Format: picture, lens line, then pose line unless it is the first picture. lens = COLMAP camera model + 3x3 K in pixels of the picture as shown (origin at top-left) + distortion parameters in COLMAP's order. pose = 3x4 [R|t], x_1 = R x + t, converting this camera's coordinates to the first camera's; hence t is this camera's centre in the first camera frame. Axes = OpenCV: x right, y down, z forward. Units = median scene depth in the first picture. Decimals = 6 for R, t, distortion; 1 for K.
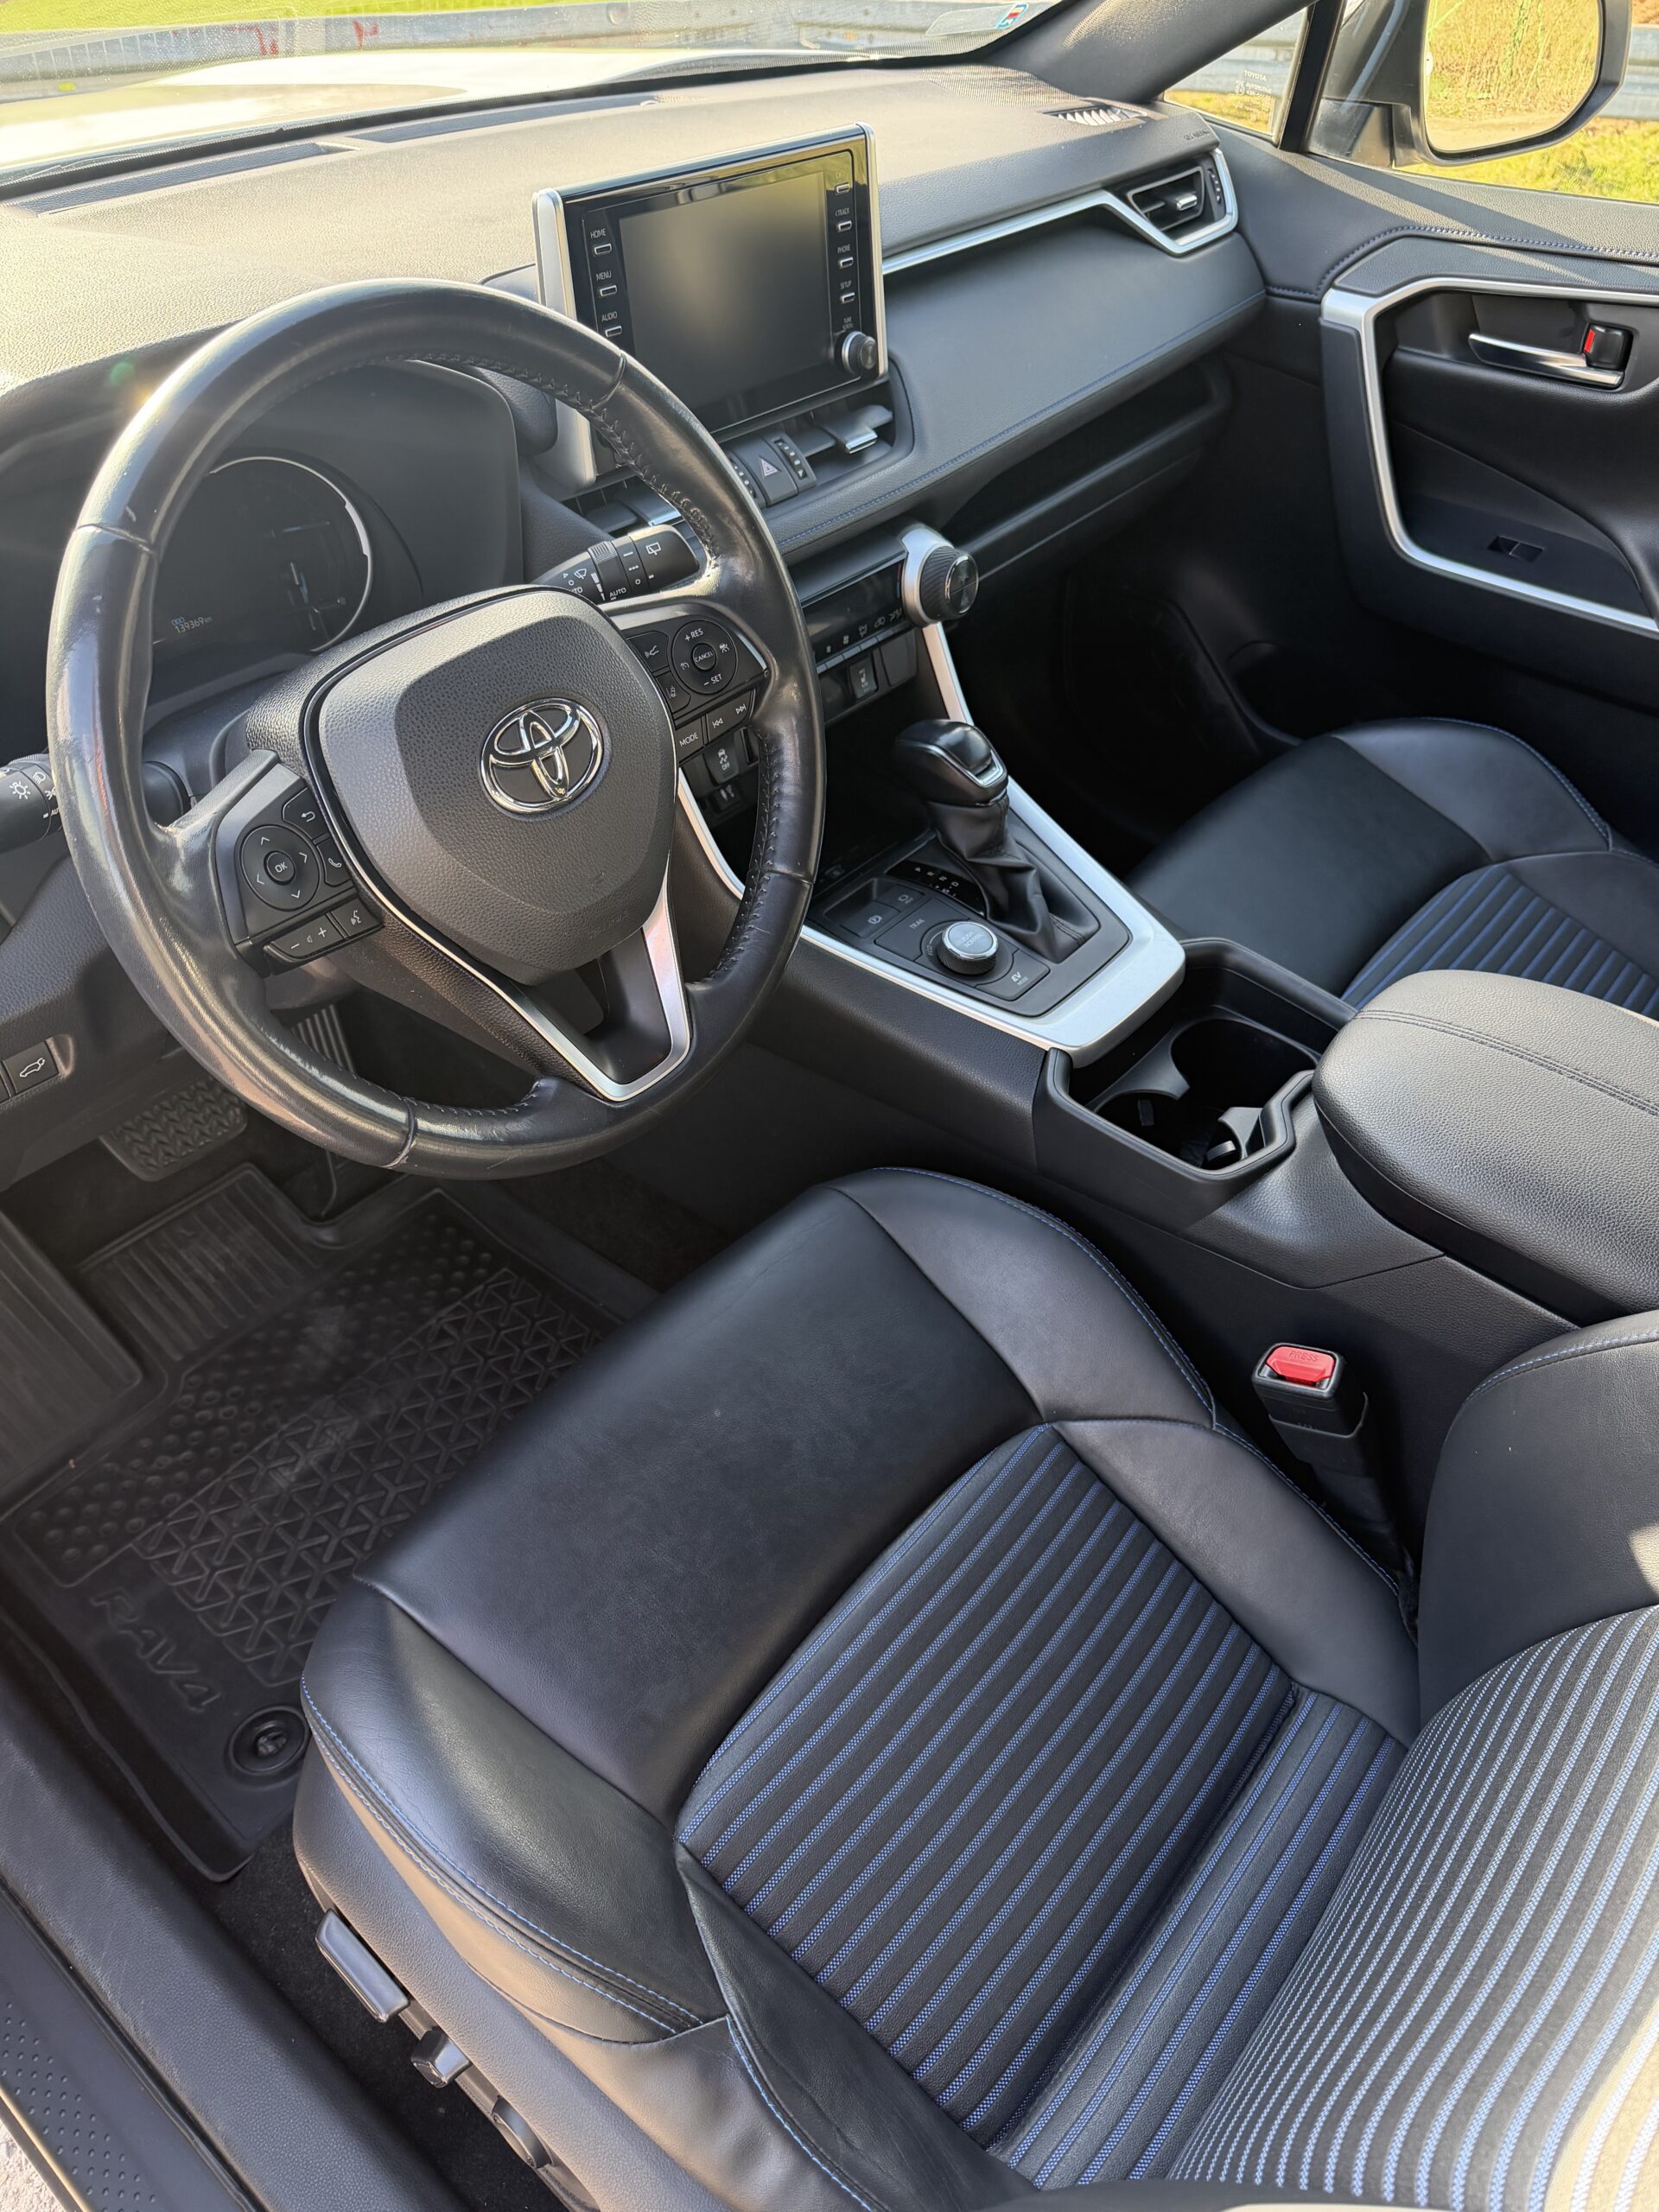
lens RADIAL K [[1543.9, 0, 825.6], [0, 1543.9, 1077.3], [0, 0, 1]] dist [0.096515, -0.119423]
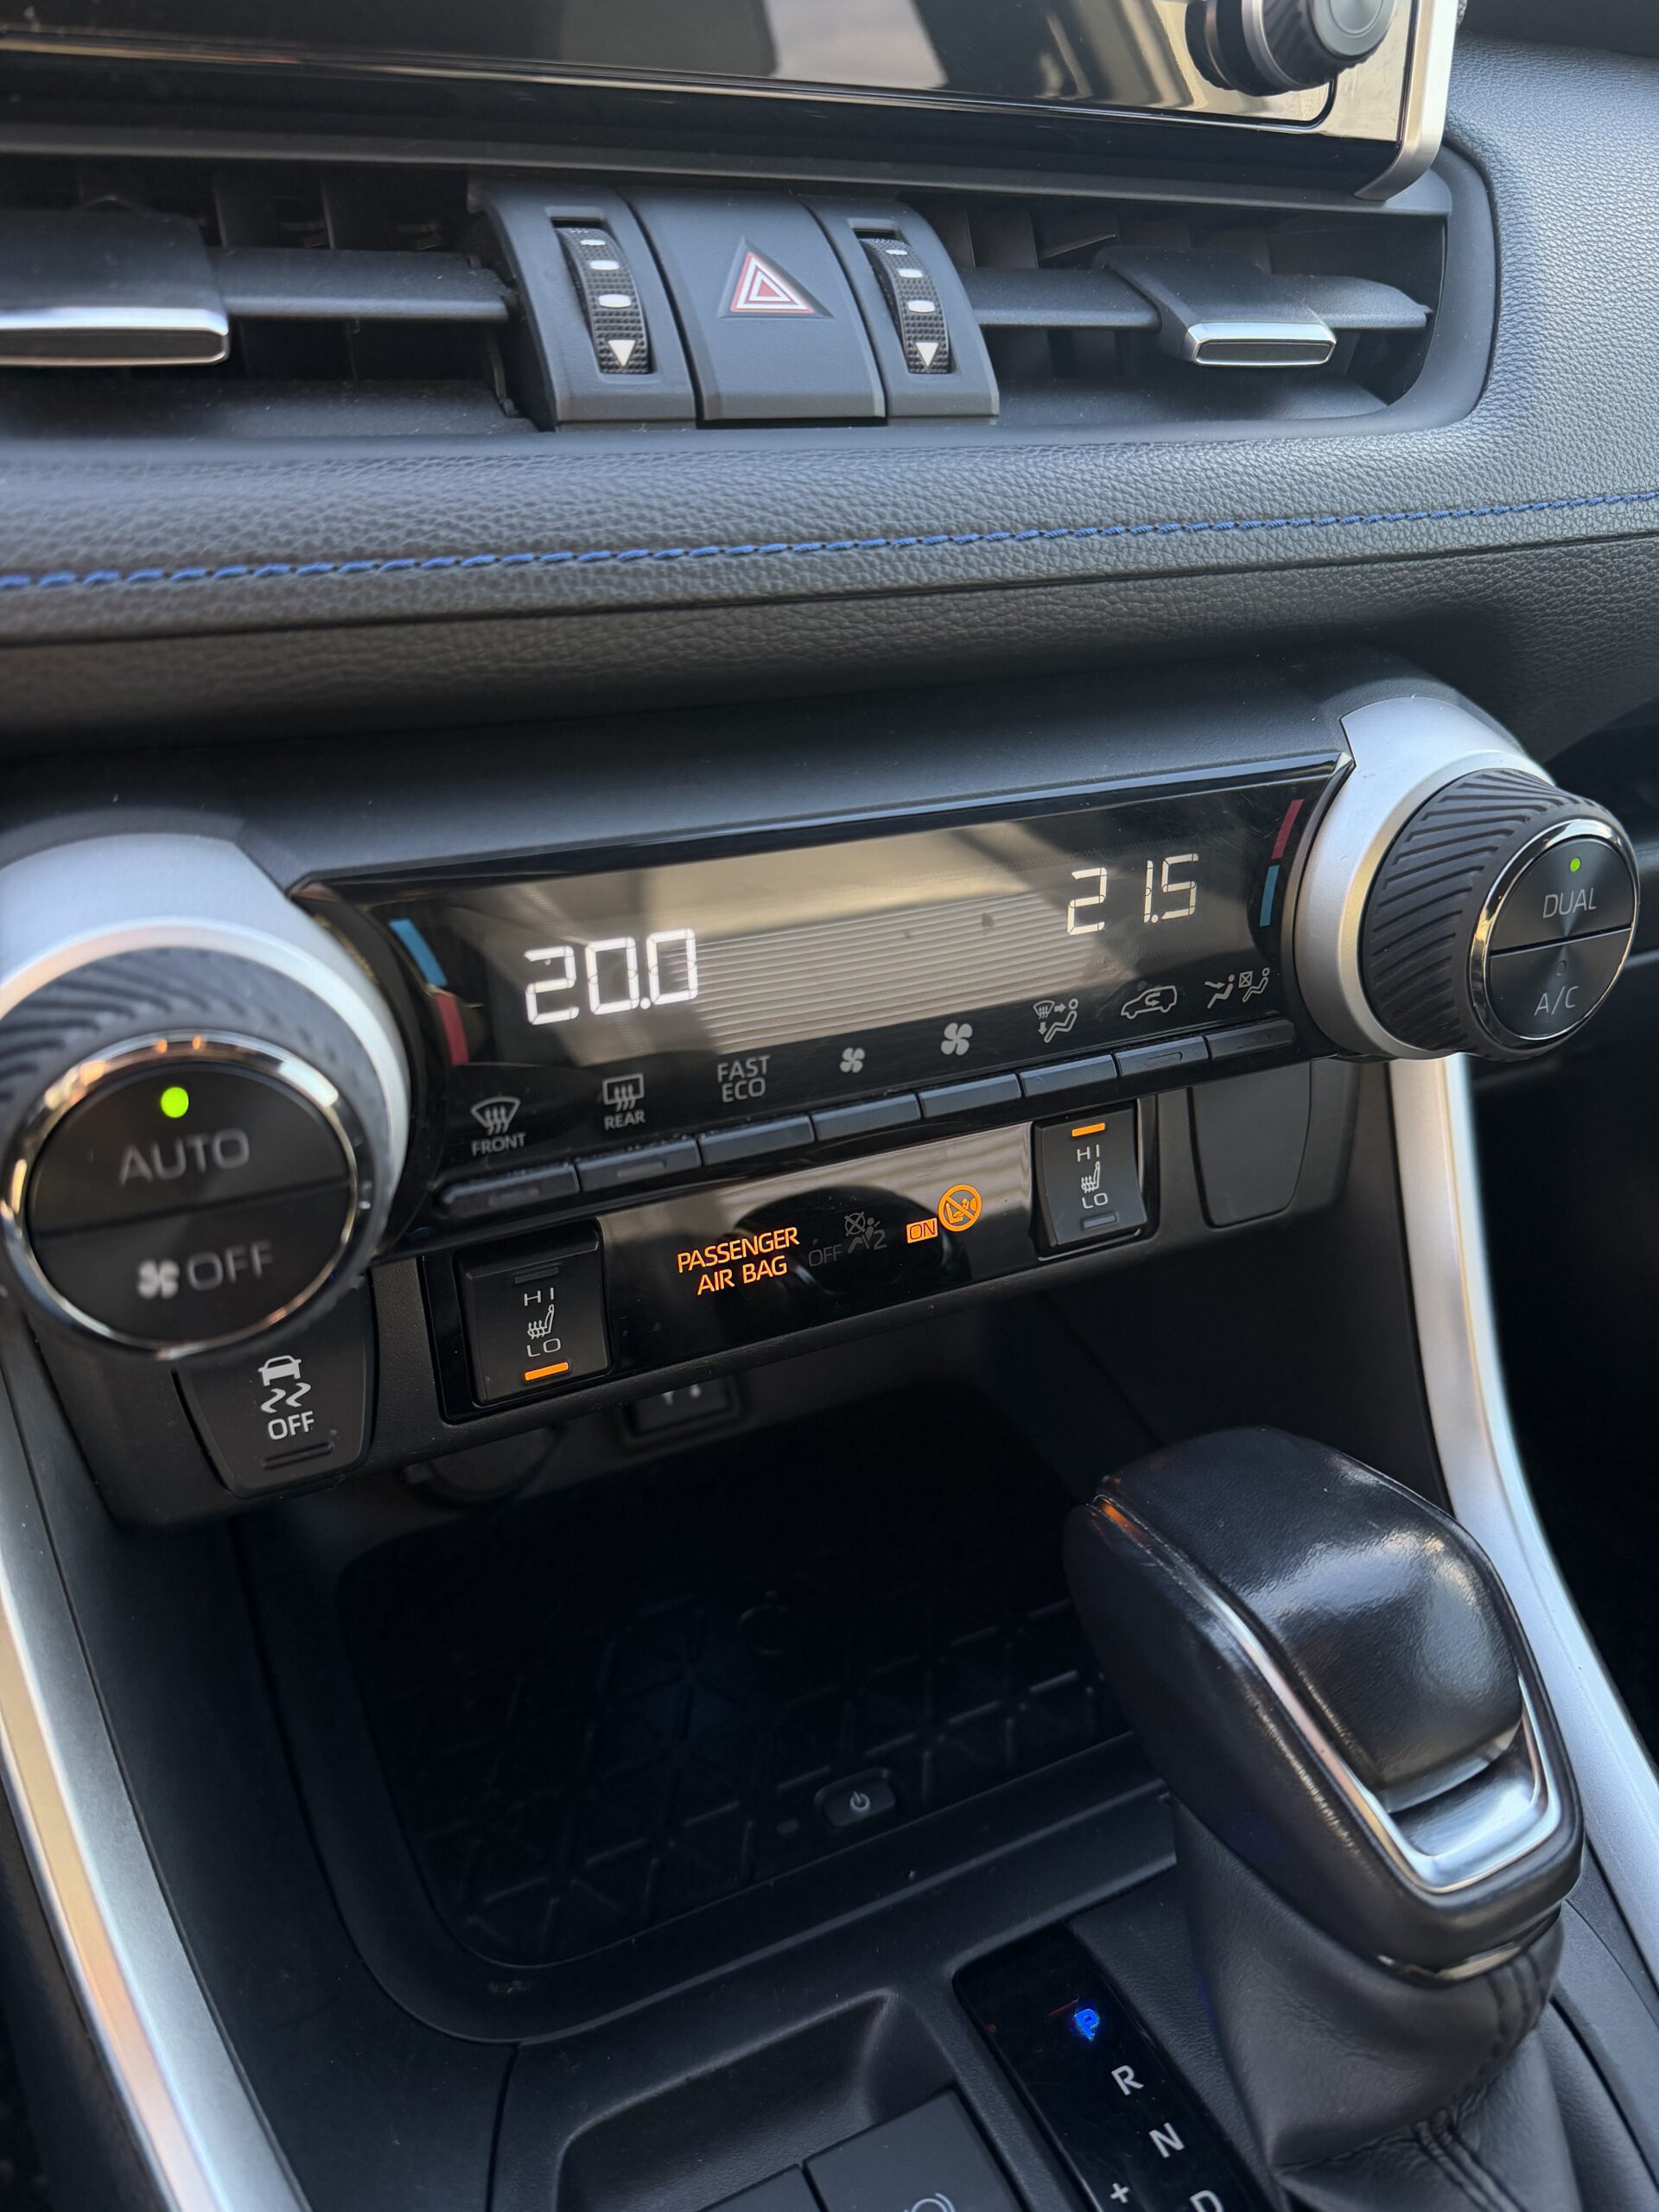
lens RADIAL K [[1573.5, 0, 758.0], [0, 1573.5, 1100.8], [0, 0, 1]] dist [-0.004775, -0.023876]
pose [[0.901221, 0.235021, -0.364096, 0.078800], [-0.298913, 0.945438, -0.129605, -0.250203], [0.313771, 0.225636, 0.922300, 0.832794]]
